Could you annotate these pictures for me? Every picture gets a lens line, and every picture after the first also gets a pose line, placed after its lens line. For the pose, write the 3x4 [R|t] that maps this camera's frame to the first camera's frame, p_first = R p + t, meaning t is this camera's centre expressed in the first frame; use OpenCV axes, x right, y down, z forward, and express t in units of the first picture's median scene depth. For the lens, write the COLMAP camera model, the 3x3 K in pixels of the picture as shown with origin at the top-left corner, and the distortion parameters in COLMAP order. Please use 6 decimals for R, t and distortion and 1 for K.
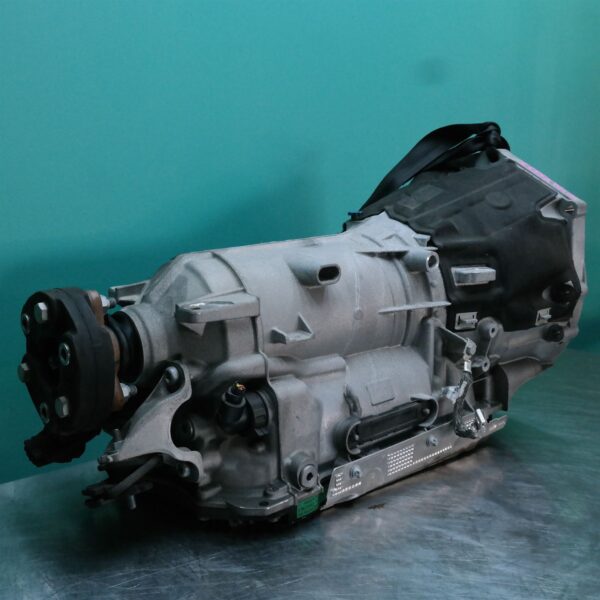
lens RADIAL K [[717.6, 0, 300.0], [0, 717.6, 300.0], [0, 0, 1]] dist [0.054951, 0.004896]
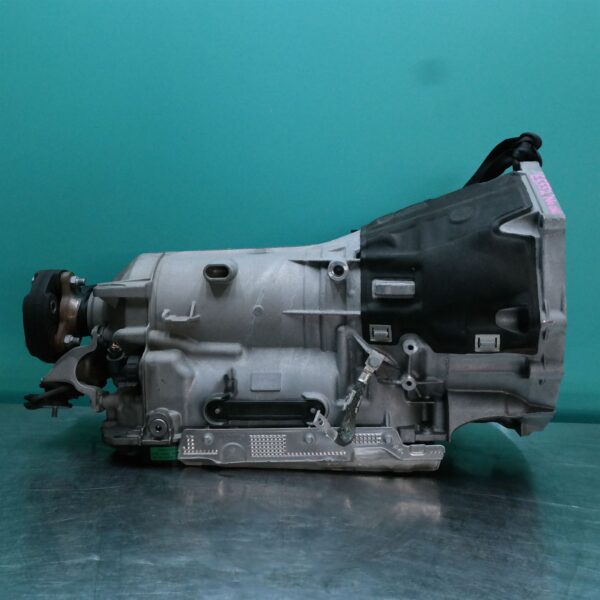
lens RADIAL K [[717.6, 0, 300.0], [0, 717.6, 300.0], [0, 0, 1]] dist [0.054951, 0.004896]
pose [[0.702385, 0.059191, -0.709332, 0.868849], [-0.119716, 0.992164, -0.035751, 0.032711], [0.701658, 0.110030, 0.703967, 0.220974]]
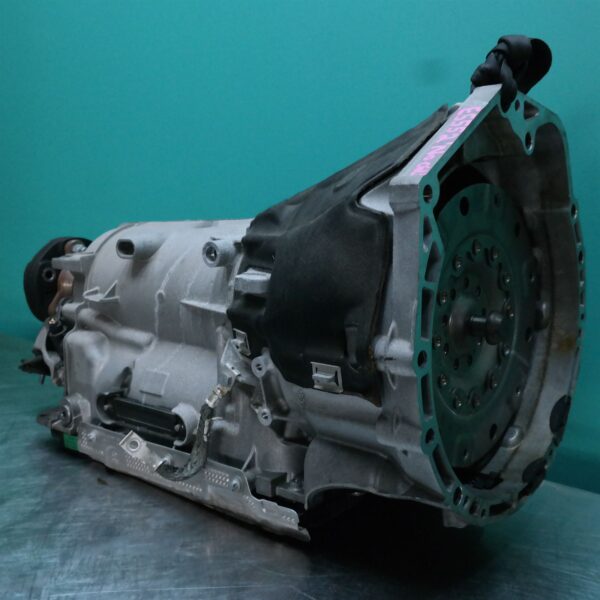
lens RADIAL K [[717.6, 0, 300.0], [0, 717.6, 300.0], [0, 0, 1]] dist [0.054951, 0.004896]
pose [[0.136198, 0.142197, -0.980424, 0.966728], [-0.165783, 0.978962, 0.118955, -0.112329], [0.976712, 0.146336, 0.156906, 0.957000]]
